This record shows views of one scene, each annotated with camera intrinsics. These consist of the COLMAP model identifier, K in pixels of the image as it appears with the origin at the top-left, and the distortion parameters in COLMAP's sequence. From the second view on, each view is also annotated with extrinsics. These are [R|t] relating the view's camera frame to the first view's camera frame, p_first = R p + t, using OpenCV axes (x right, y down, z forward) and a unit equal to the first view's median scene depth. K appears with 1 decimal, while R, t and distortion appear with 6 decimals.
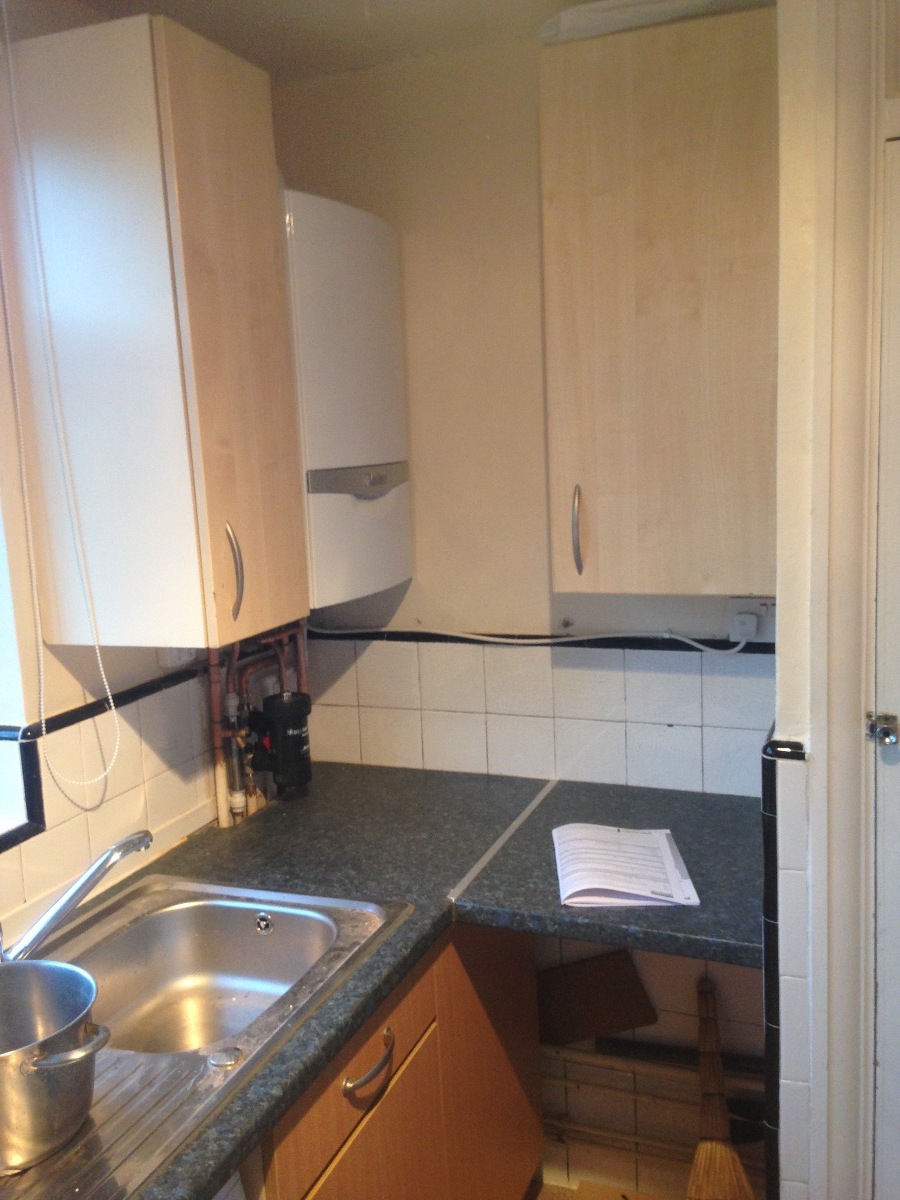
lens RADIAL K [[1065.6, 0, 450.0], [0, 1065.6, 600.0], [0, 0, 1]] dist [0.182999, -0.001556]
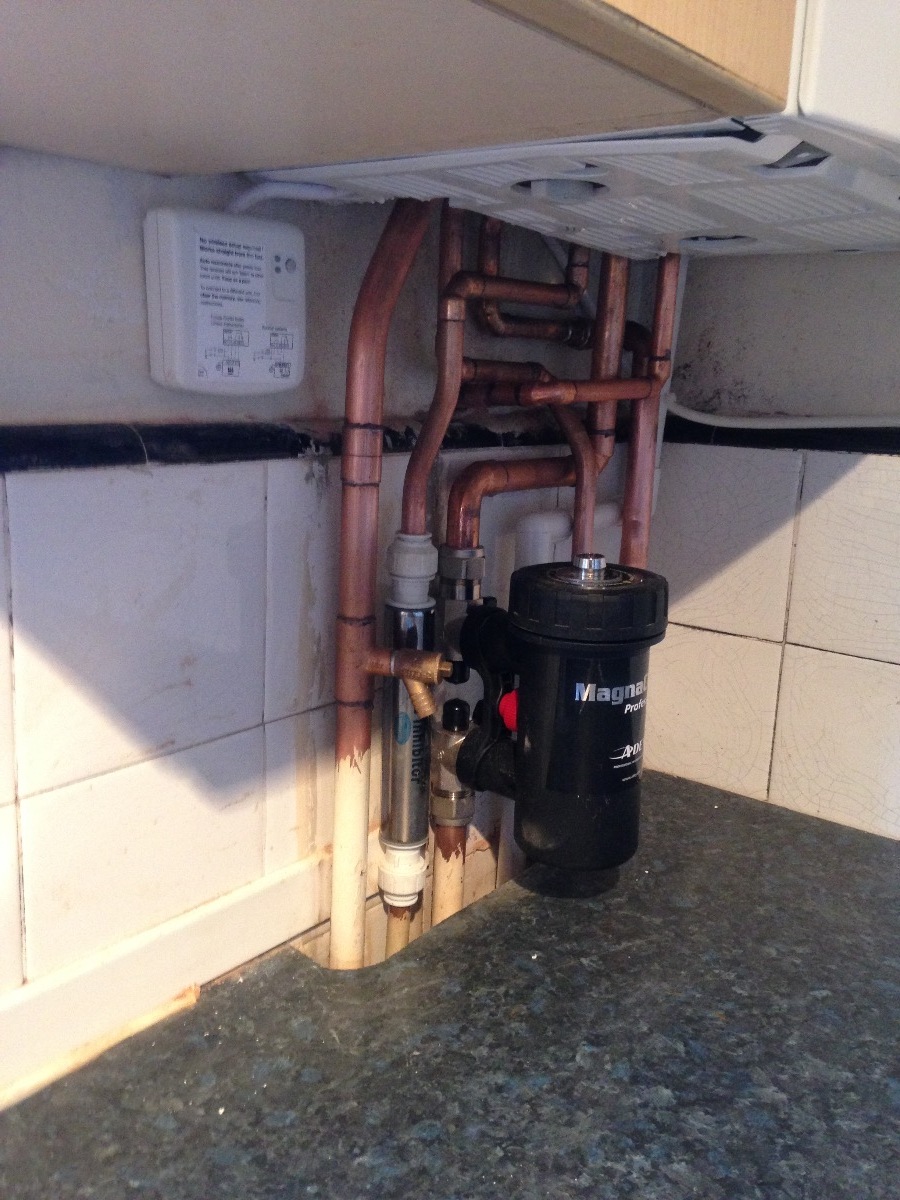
lens RADIAL K [[1065.6, 0, 450.0], [0, 1065.6, 600.0], [0, 0, 1]] dist [0.182999, -0.001556]
pose [[0.953247, 0.142661, -0.266397, -0.108452], [-0.124549, 0.988670, 0.083777, 0.076991], [0.275330, -0.046680, 0.960216, 0.698847]]
